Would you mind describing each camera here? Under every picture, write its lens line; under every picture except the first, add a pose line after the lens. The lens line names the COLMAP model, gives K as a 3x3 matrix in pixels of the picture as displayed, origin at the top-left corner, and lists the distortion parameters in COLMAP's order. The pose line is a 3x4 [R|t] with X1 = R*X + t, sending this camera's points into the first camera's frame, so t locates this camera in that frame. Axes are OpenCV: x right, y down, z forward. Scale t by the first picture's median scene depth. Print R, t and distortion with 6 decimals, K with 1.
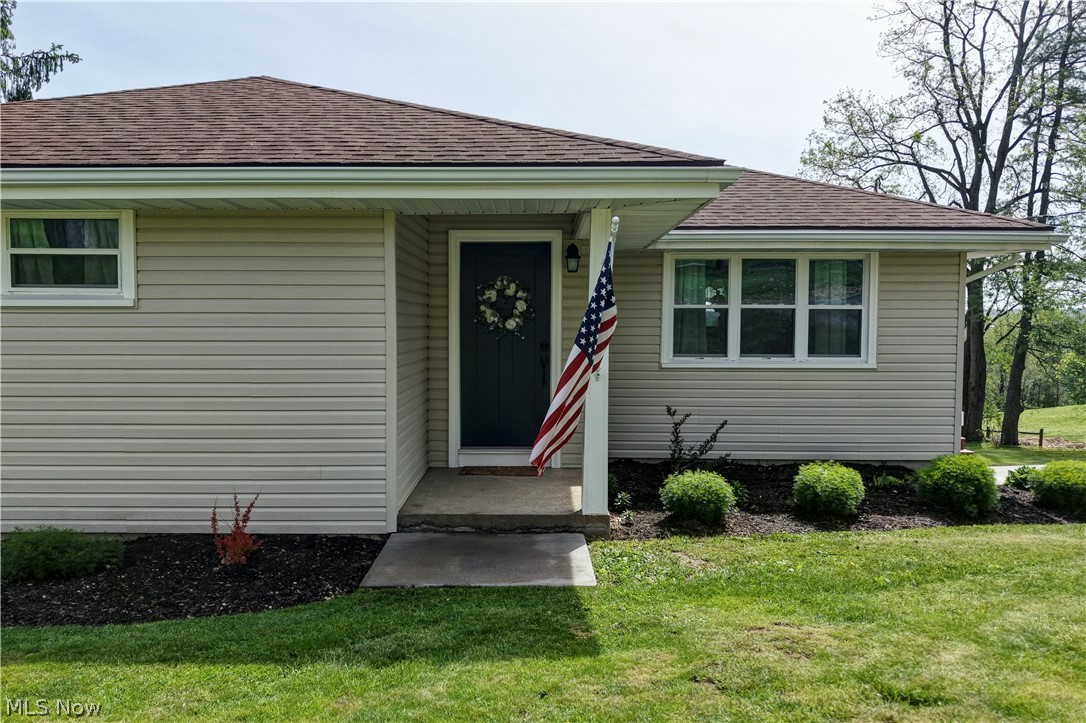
lens RADIAL K [[854.3, 0, 525.2], [0, 854.3, 372.9], [0, 0, 1]] dist [0.028436, -0.056055]
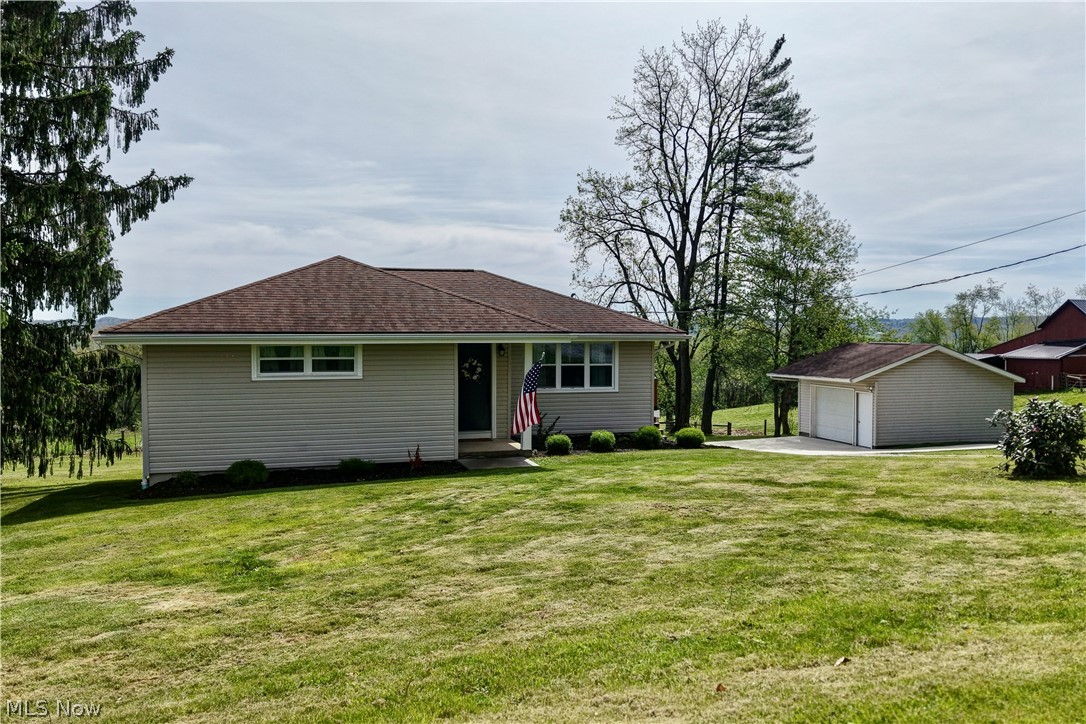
lens RADIAL K [[854.3, 0, 539.0], [0, 854.3, 360.1], [0, 0, 1]] dist [0.028436, -0.056055]
pose [[0.956625, -0.010378, 0.291137, -0.106925], [0.017435, 0.999613, -0.021658, -0.010340], [-0.290800, 0.025794, 0.956436, -0.262983]]
